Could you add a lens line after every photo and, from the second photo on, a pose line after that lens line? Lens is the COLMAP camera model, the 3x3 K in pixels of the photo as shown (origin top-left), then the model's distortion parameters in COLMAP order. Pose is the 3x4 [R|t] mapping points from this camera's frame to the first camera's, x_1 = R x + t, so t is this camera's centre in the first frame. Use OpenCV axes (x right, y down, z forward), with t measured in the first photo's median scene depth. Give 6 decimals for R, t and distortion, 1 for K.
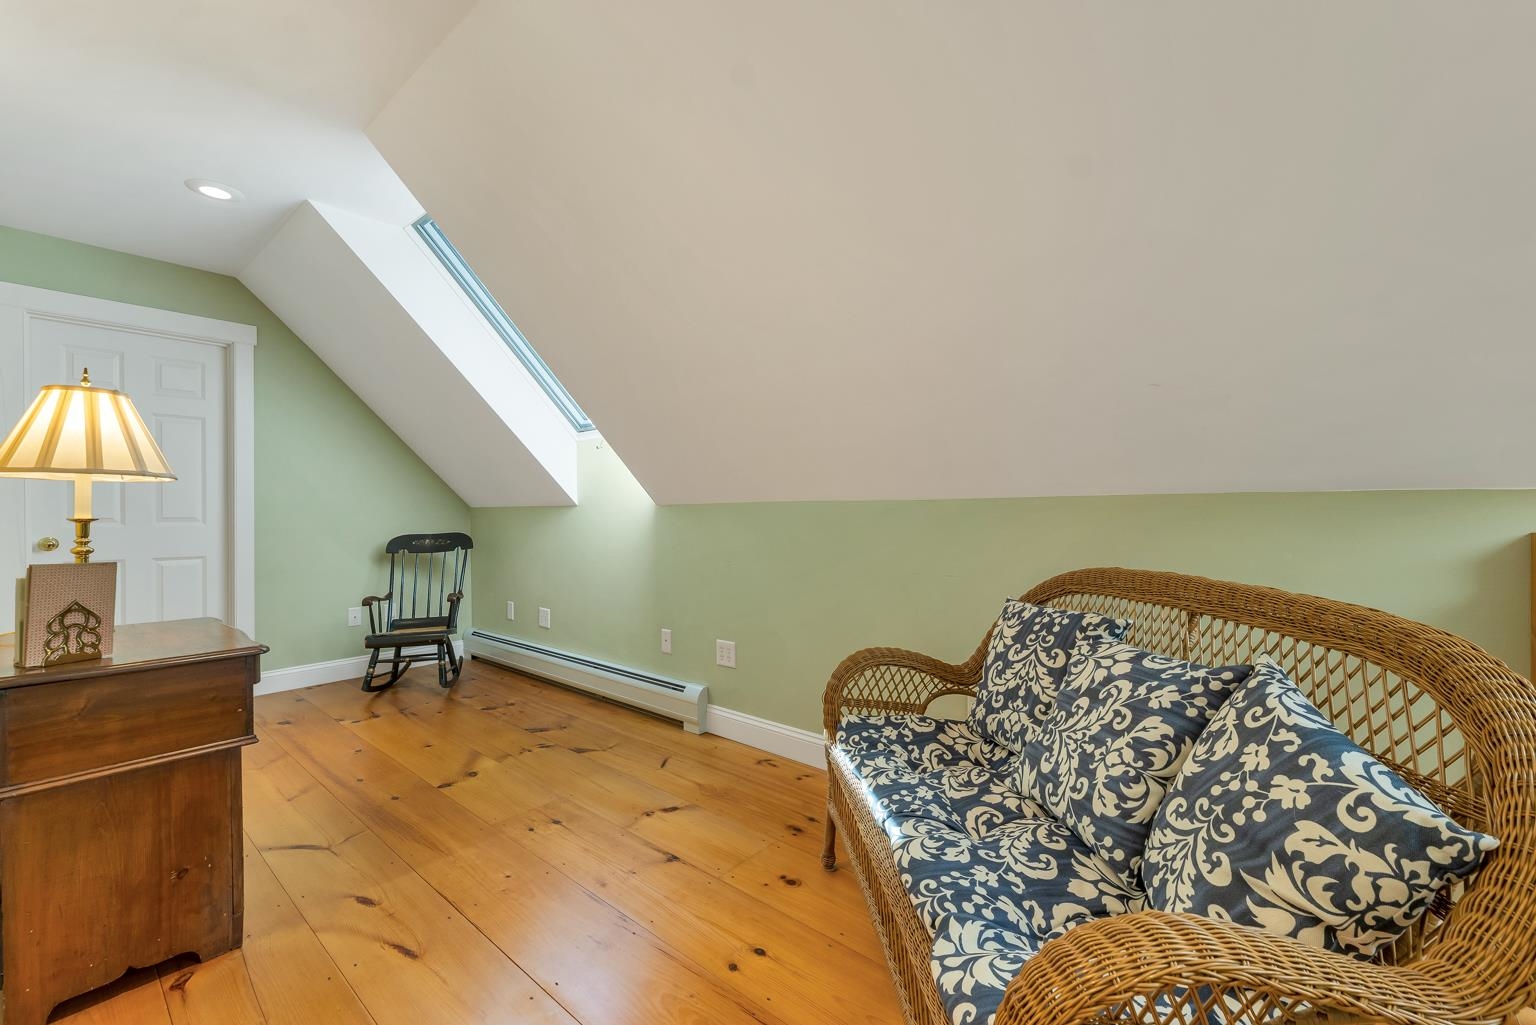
lens RADIAL K [[652.2, 0, 758.2], [0, 652.2, 517.6], [0, 0, 1]] dist [0.006863, 0.000171]
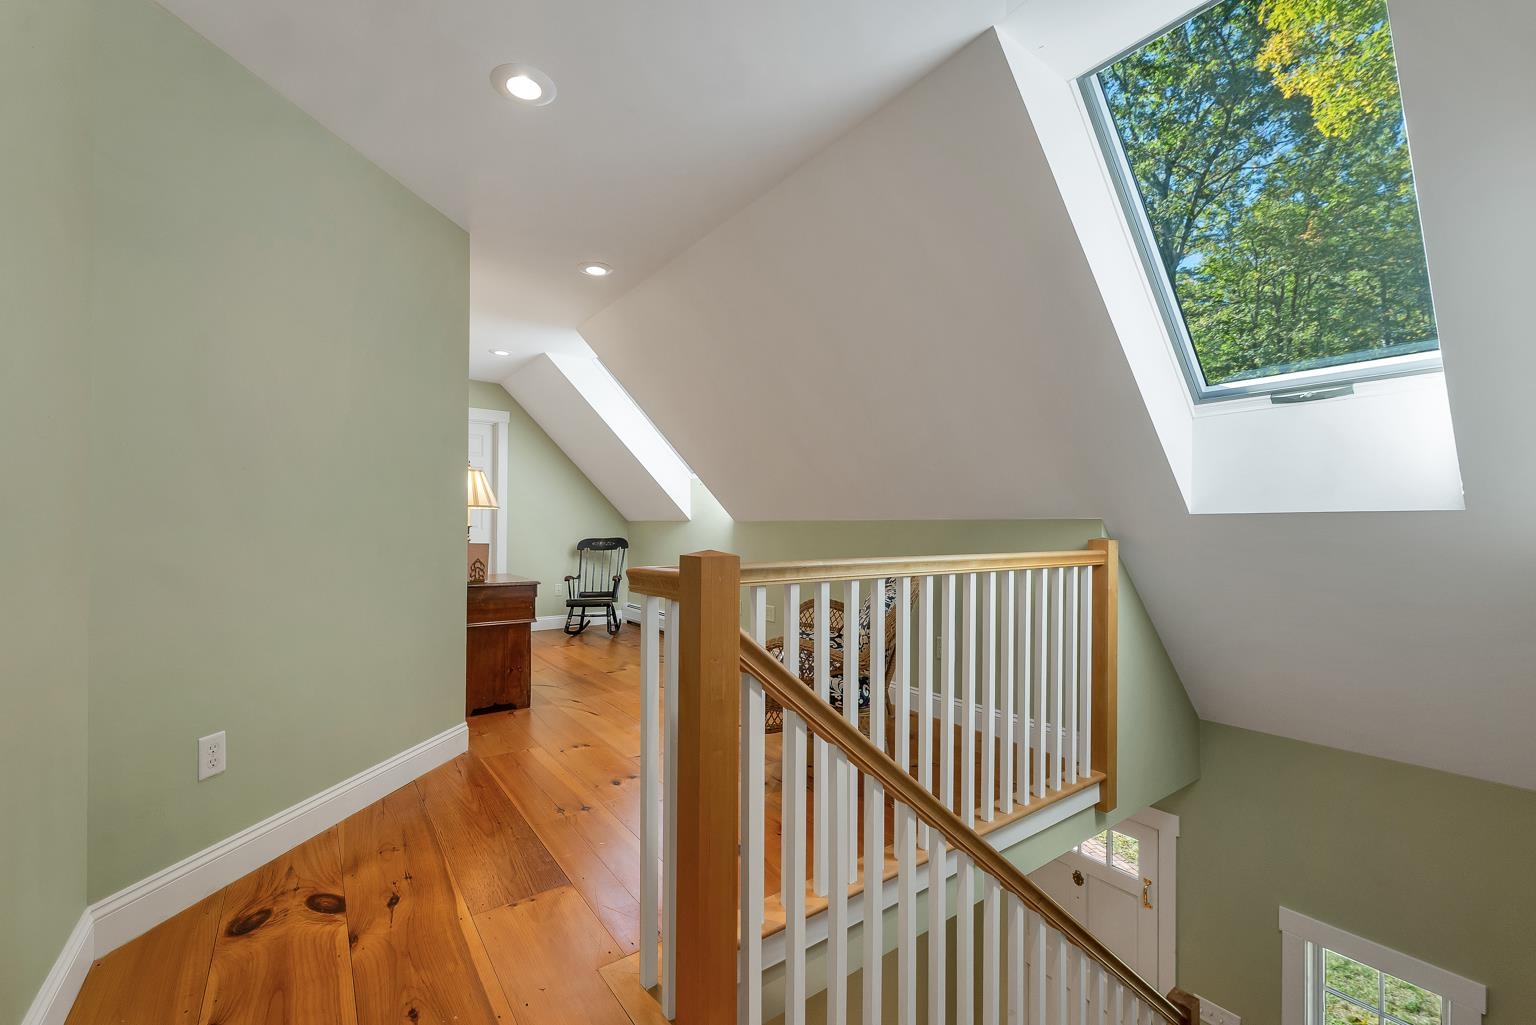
lens RADIAL K [[652.2, 0, 758.2], [0, 652.2, 517.6], [0, 0, 1]] dist [0.006863, 0.000171]
pose [[0.974214, 0.005572, -0.225559, 0.233890], [-0.010331, 0.999748, -0.019925, 0.003299], [0.225391, 0.021741, 0.974026, -0.483987]]
